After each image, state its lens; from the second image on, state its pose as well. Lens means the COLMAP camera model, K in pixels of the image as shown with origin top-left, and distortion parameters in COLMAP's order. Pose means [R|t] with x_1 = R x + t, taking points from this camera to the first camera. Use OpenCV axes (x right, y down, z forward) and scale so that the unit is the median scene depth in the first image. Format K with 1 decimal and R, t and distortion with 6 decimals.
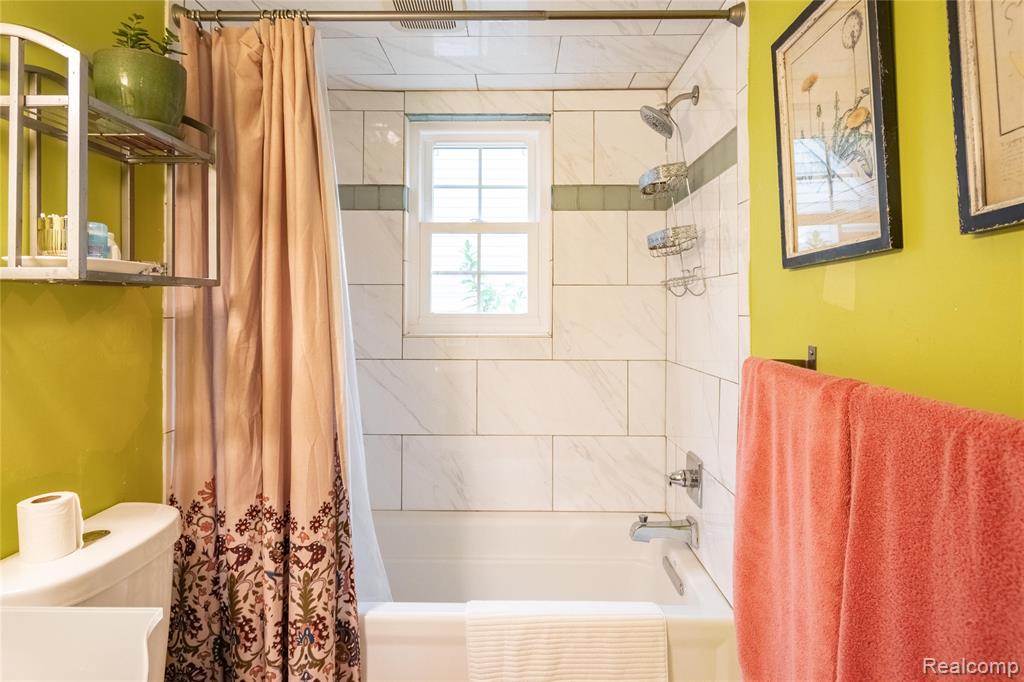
lens RADIAL K [[588.1, 0, 510.9], [0, 588.1, 294.0], [0, 0, 1]] dist [0.001283, -0.003918]
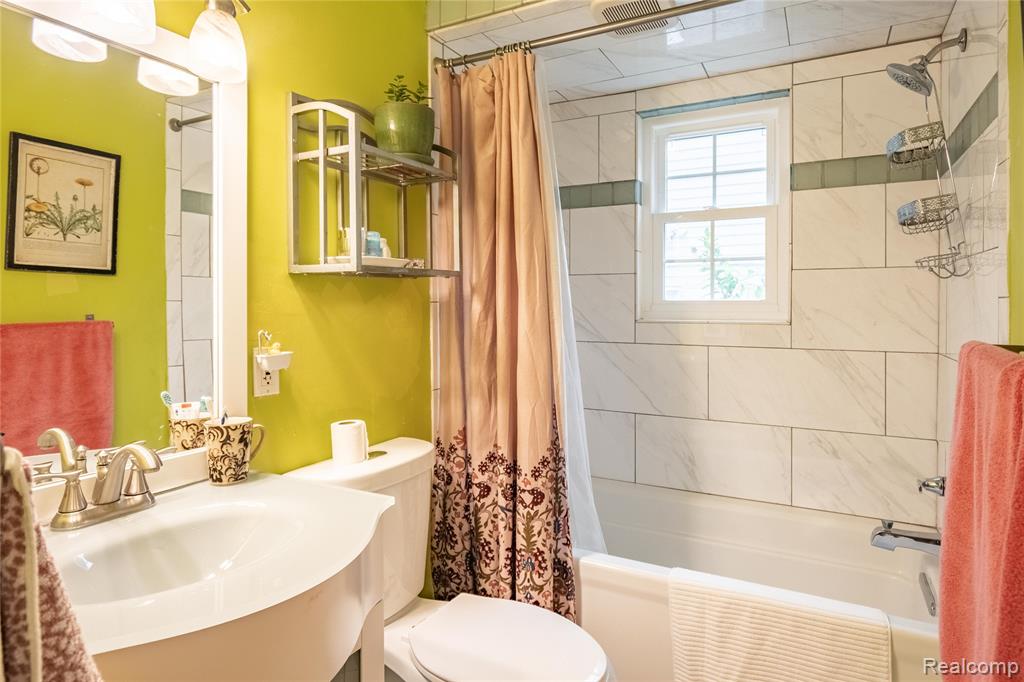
lens RADIAL K [[575.1, 0, 512.0], [0, 575.1, 297.8], [0, 0, 1]] dist [-0.000057, -0.001812]
pose [[0.891530, -0.007283, -0.452903, 0.148133], [0.015854, 0.999760, 0.015130, 0.015005], [0.452684, -0.020669, 0.891432, -0.054769]]
